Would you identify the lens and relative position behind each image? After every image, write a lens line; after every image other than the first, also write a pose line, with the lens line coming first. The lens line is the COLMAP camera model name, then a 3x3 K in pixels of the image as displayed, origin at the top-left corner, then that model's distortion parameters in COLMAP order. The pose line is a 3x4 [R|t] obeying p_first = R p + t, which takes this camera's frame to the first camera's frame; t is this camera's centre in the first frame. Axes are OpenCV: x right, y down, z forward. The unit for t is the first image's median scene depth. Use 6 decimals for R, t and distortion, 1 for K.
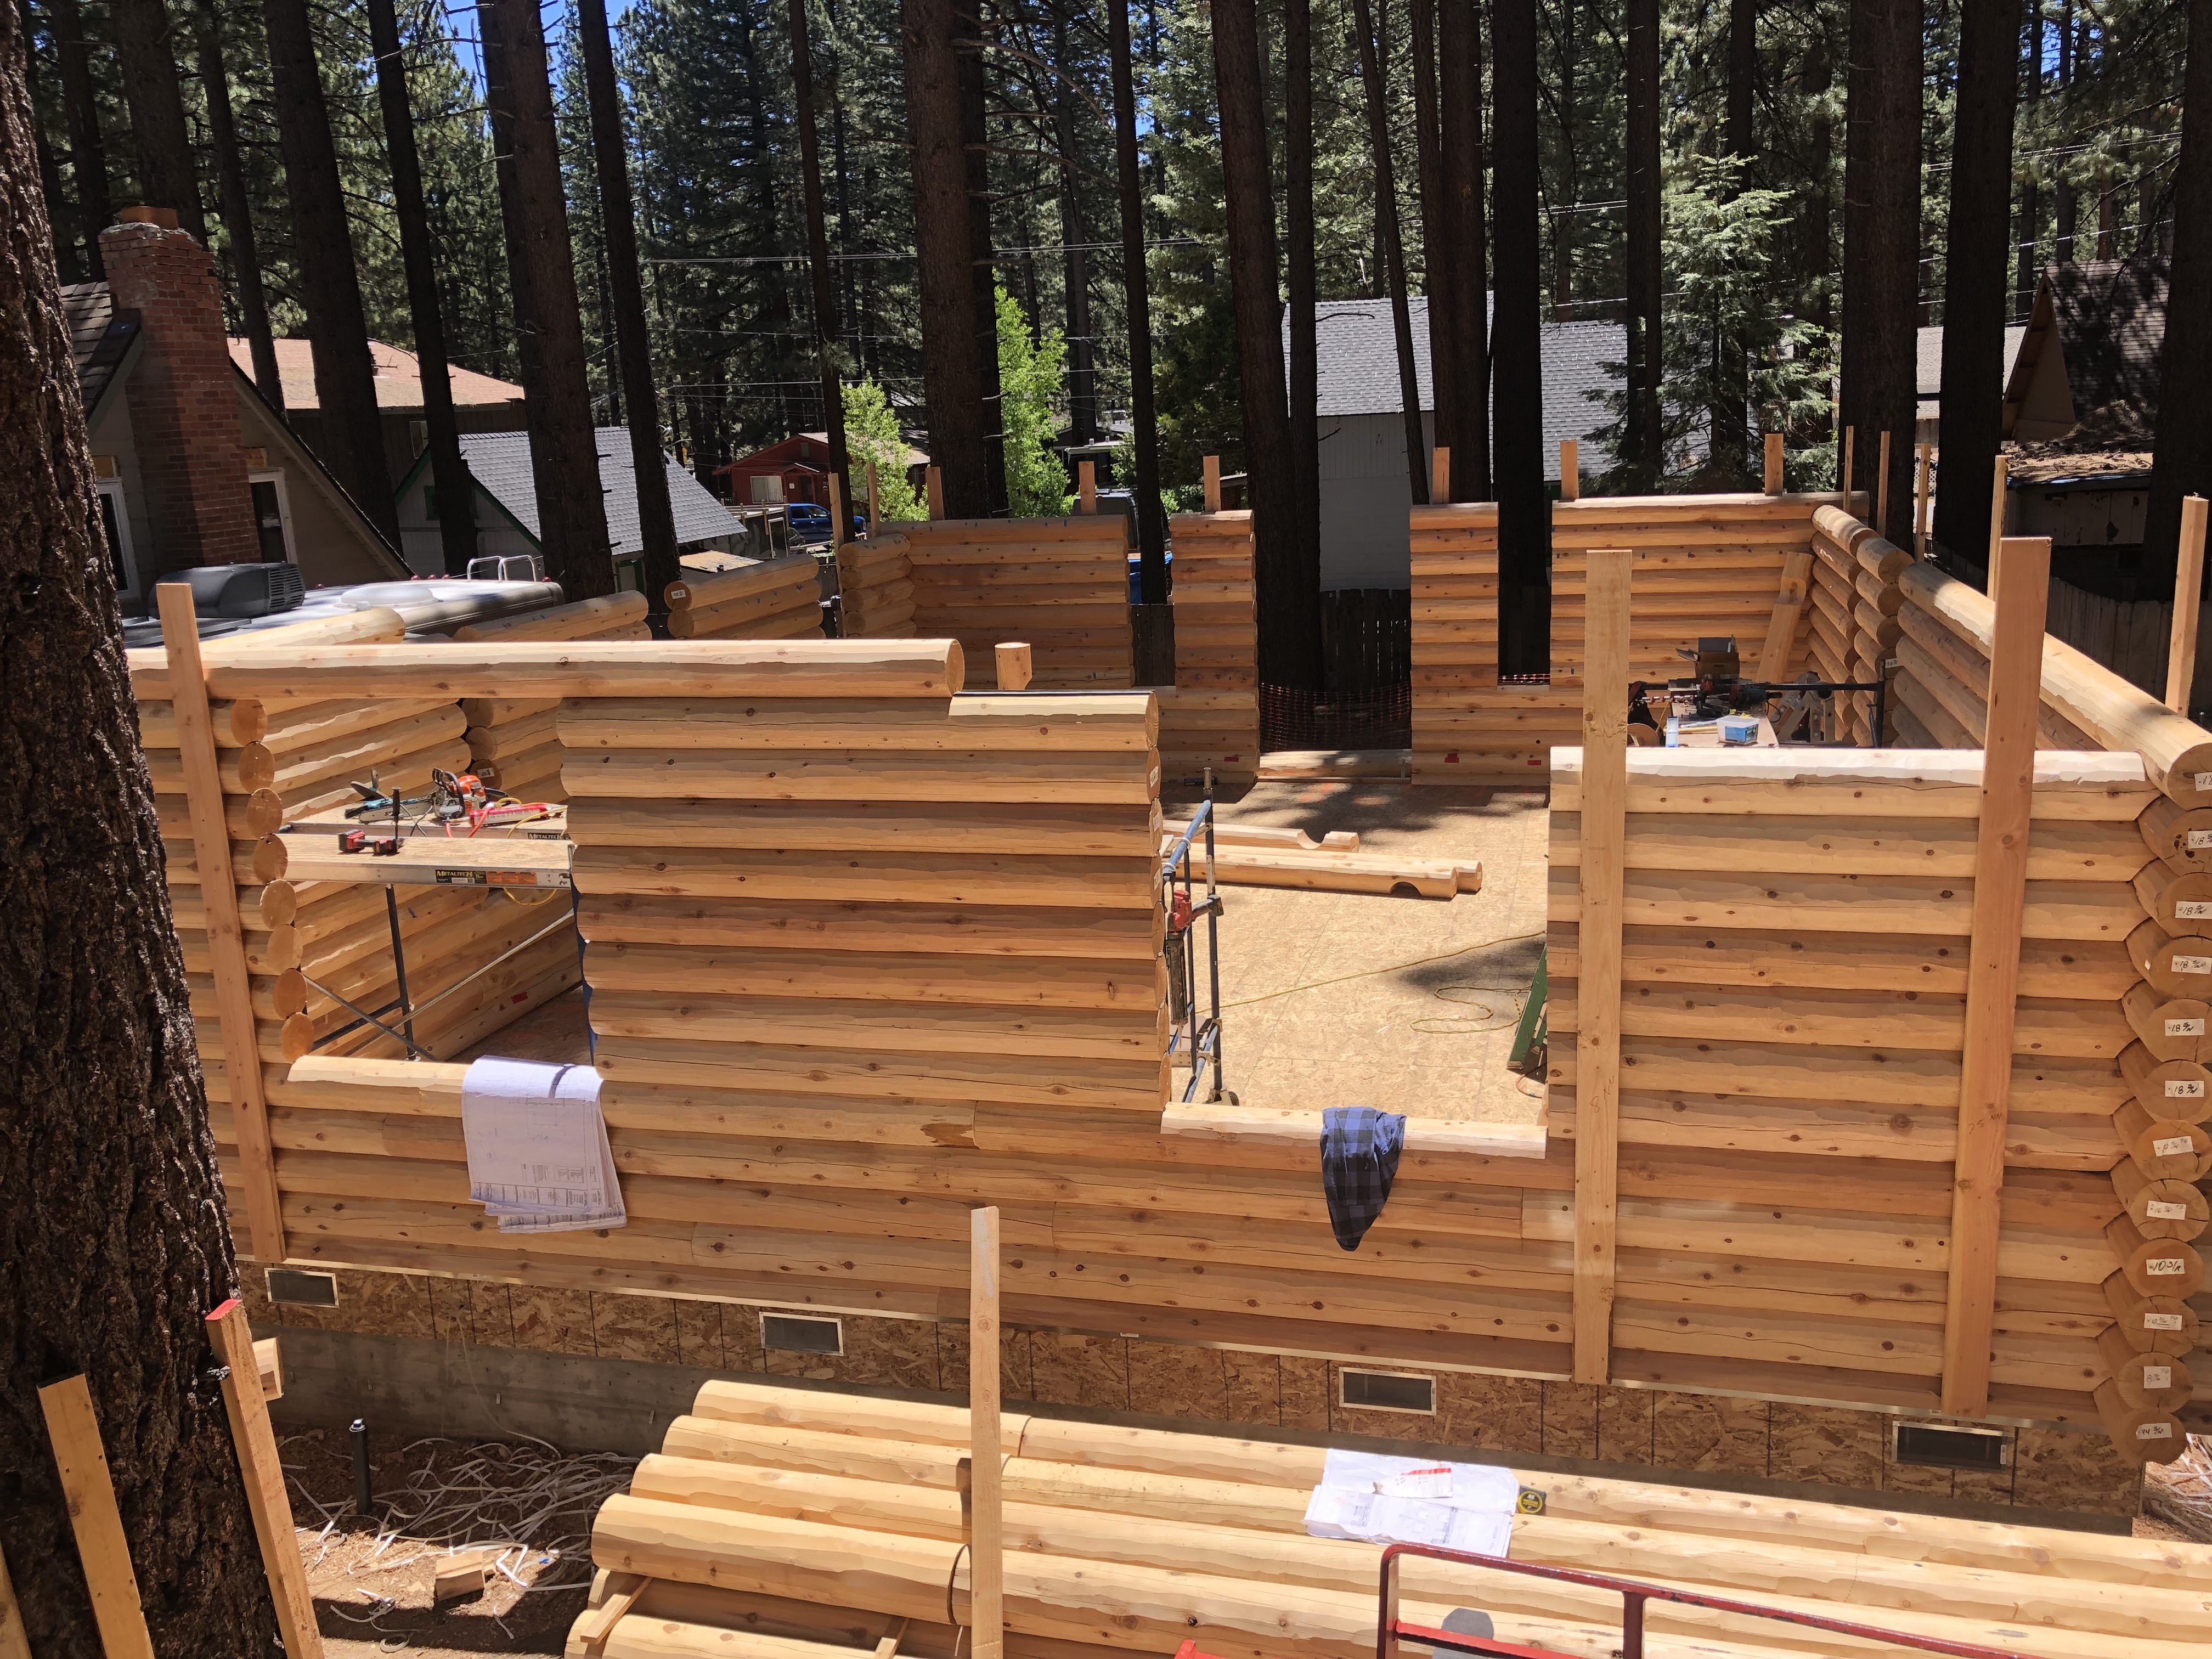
lens RADIAL K [[1805.7, 0, 1106.0], [0, 1805.7, 829.5], [0, 0, 1]] dist [-0.030582, 0.004397]
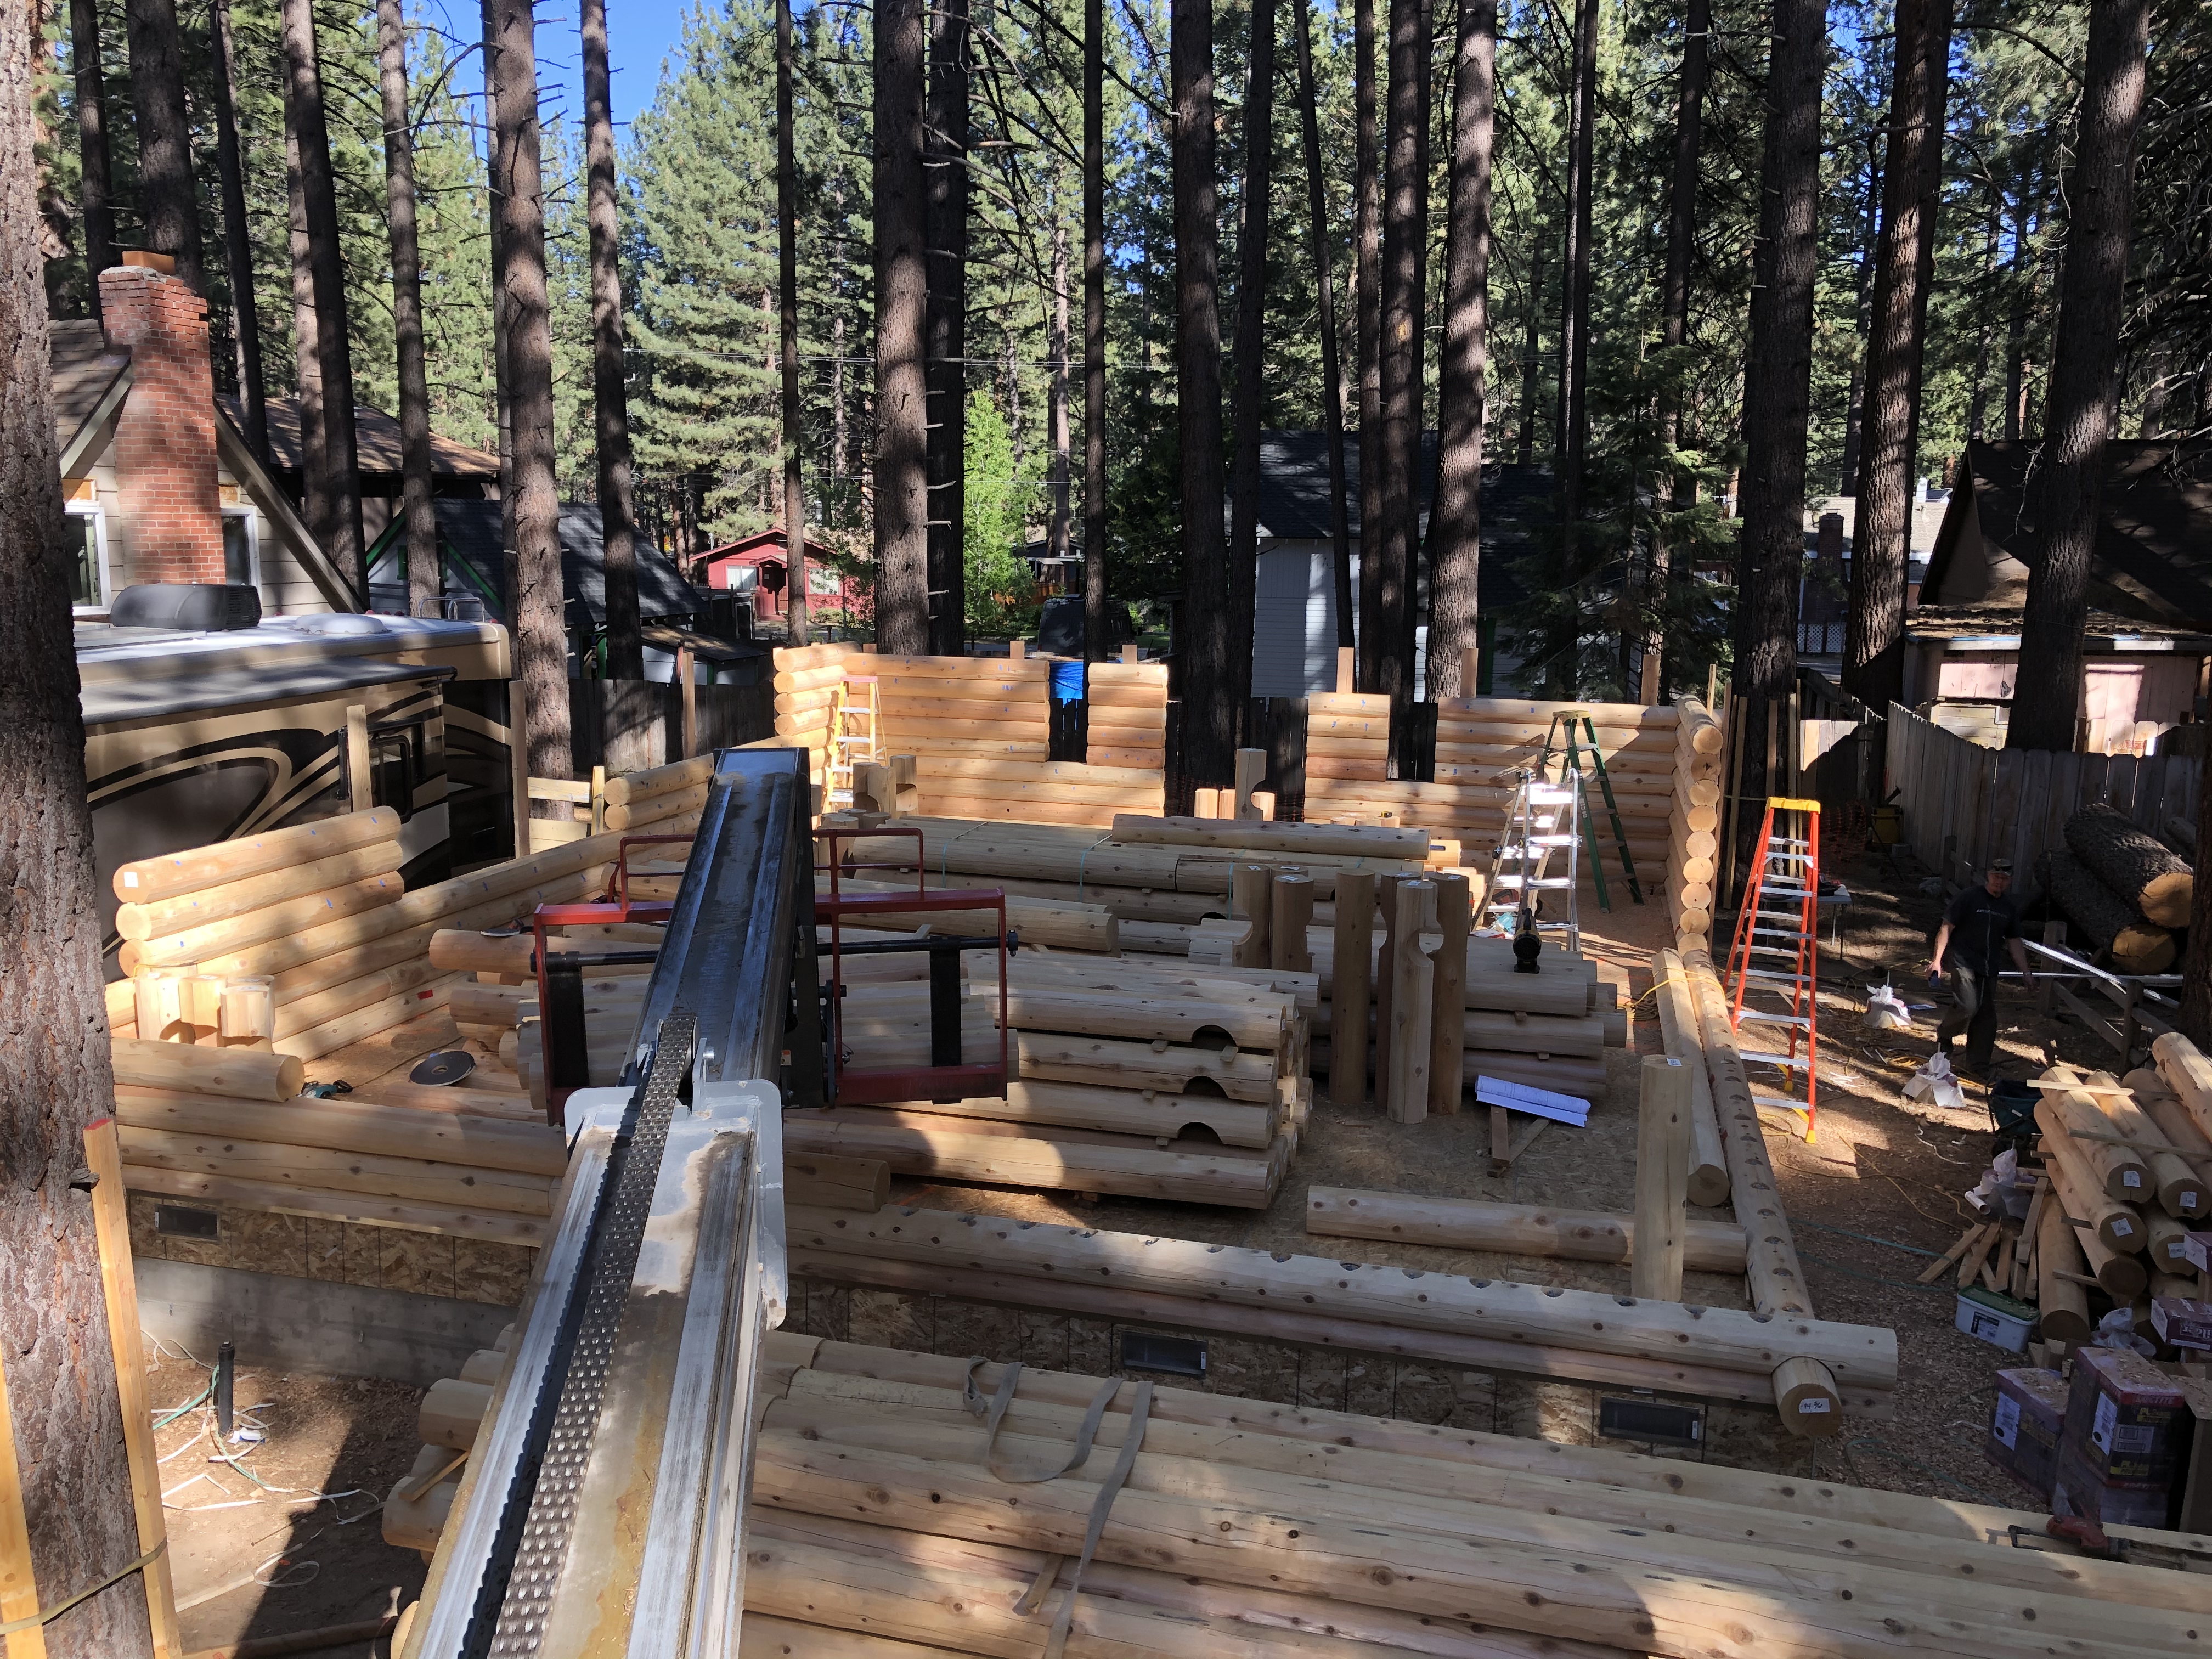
lens RADIAL K [[1805.7, 0, 1106.0], [0, 1805.7, 829.5], [0, 0, 1]] dist [-0.030582, 0.004397]
pose [[0.997609, 0.065570, 0.021851, 0.073201], [-0.064029, 0.995830, -0.064986, 0.062117], [-0.026021, 0.063432, 0.997647, -0.119788]]
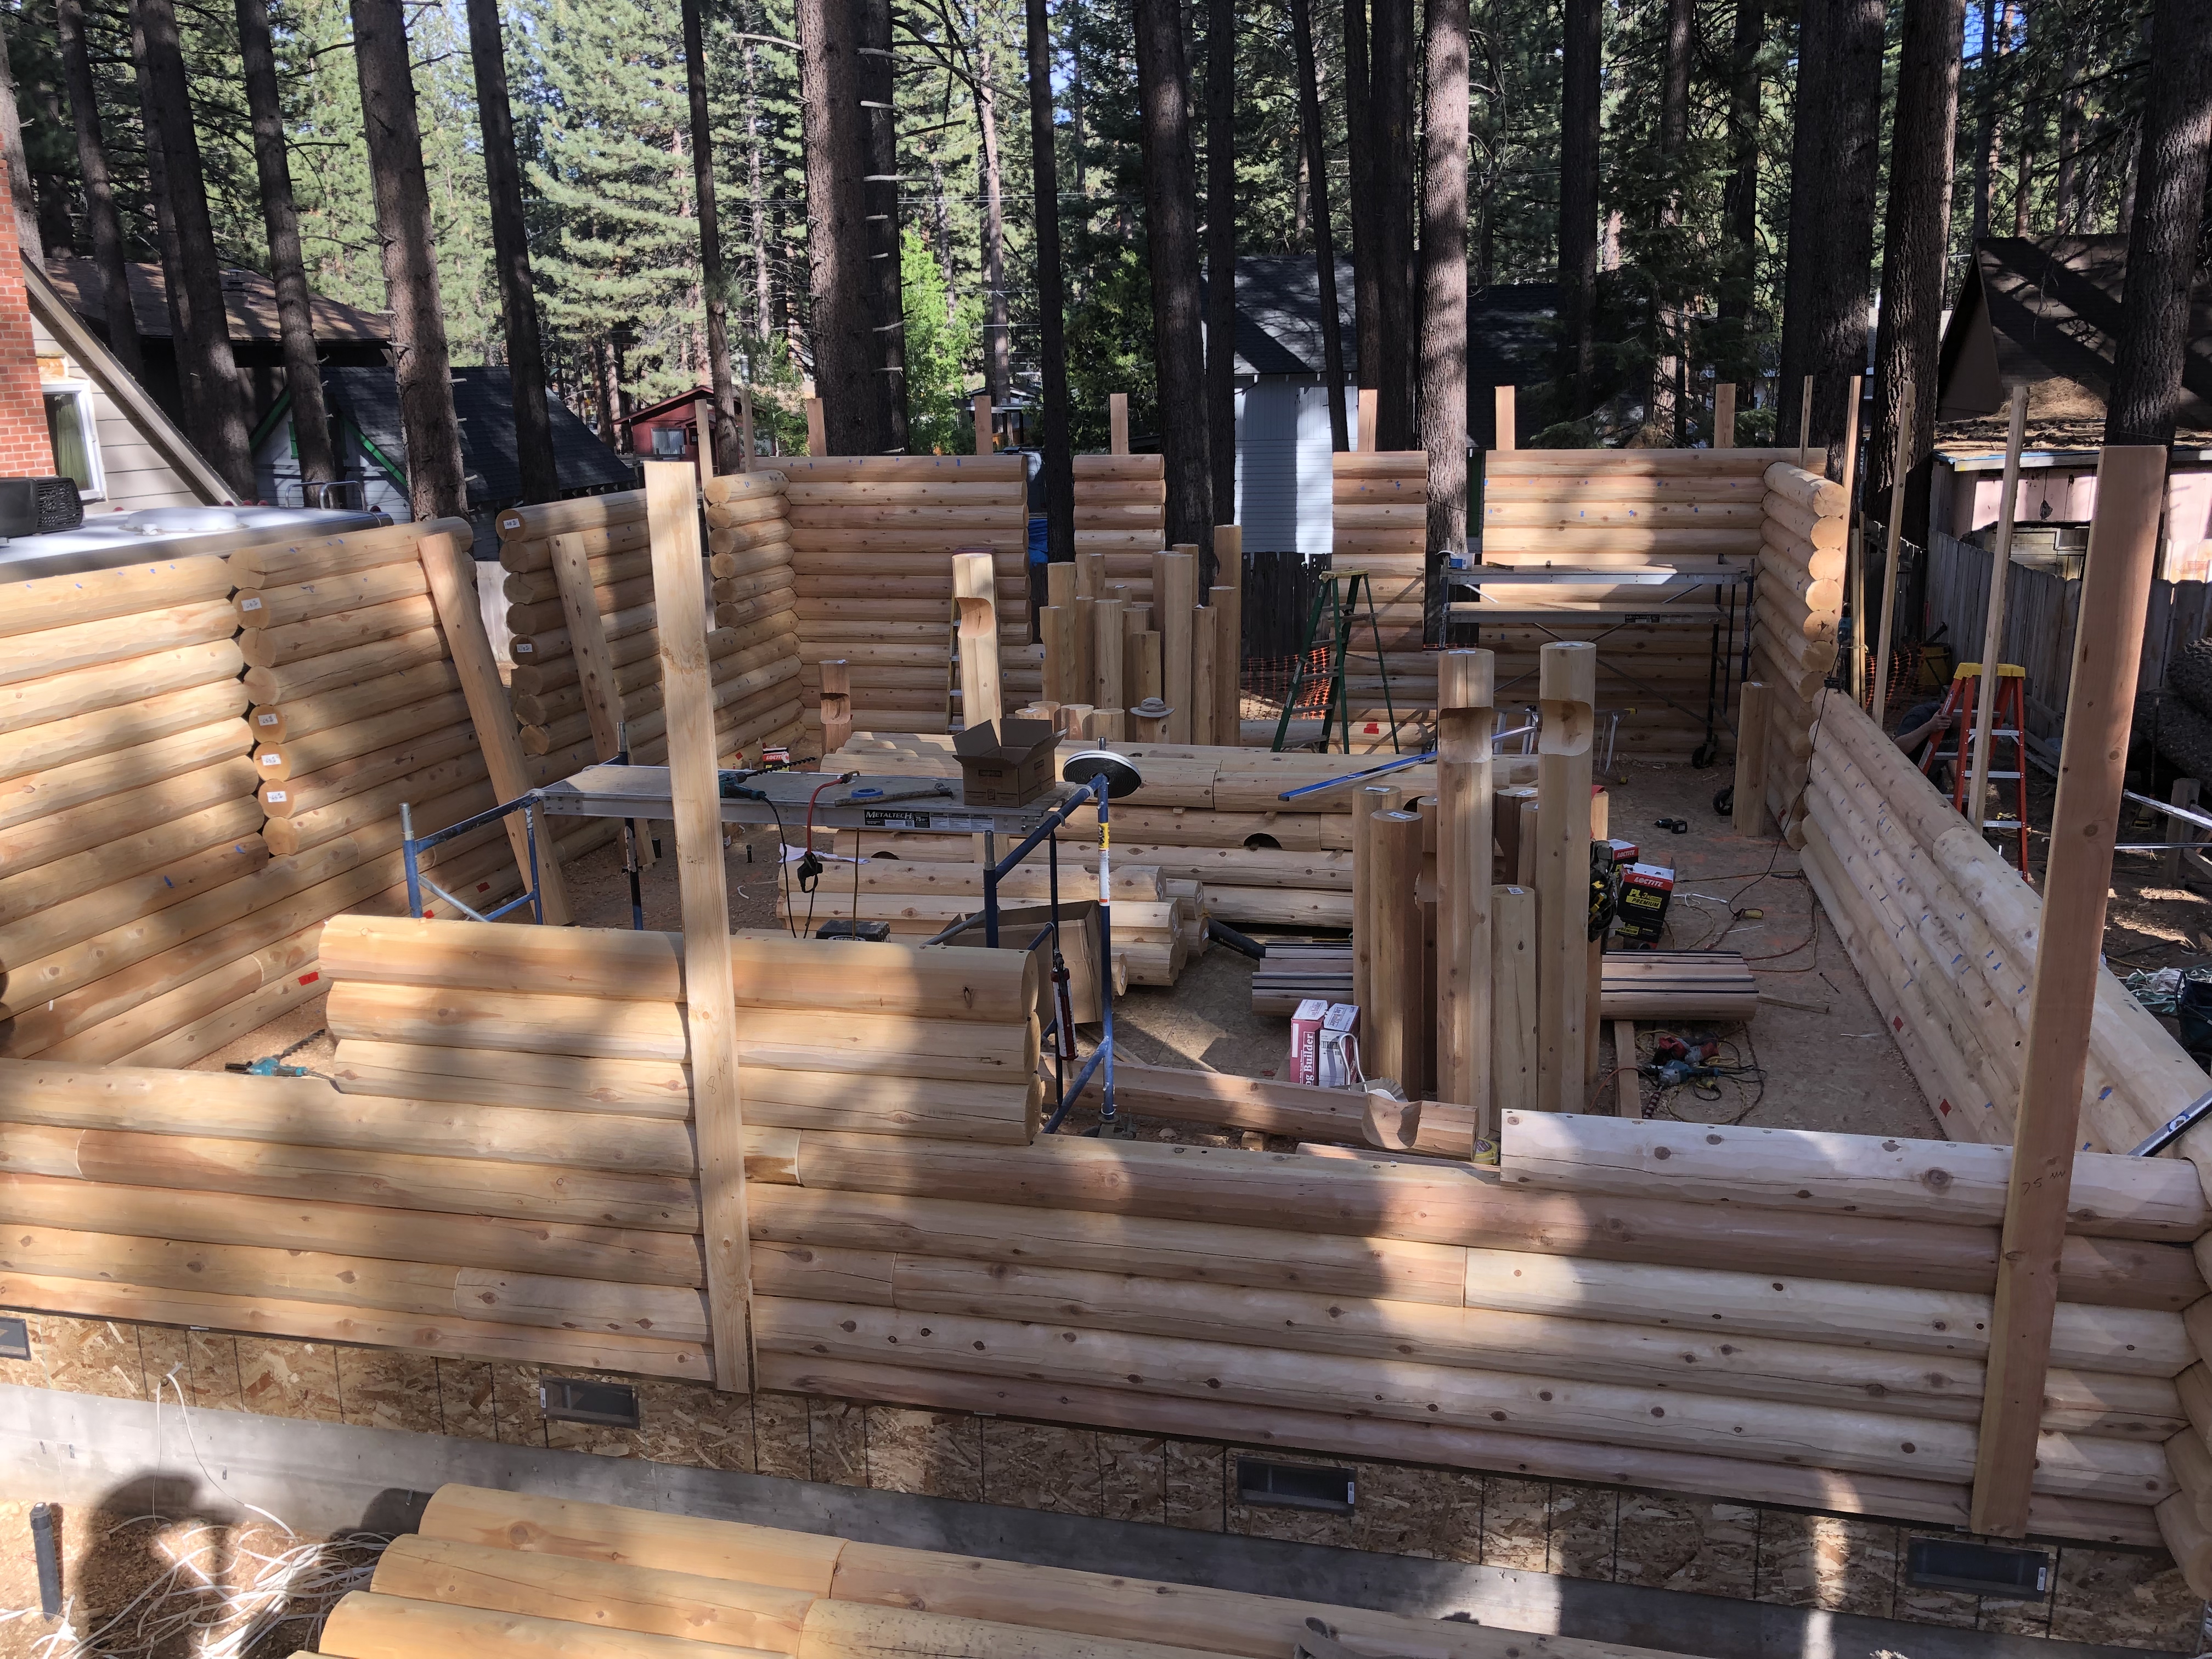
lens RADIAL K [[1805.7, 0, 1106.0], [0, 1805.7, 829.5], [0, 0, 1]] dist [-0.030582, 0.004397]
pose [[0.998425, 0.017942, 0.053165, 0.019973], [-0.018847, 0.999685, 0.016564, -0.000172], [-0.052851, -0.017540, 0.998448, 0.182357]]
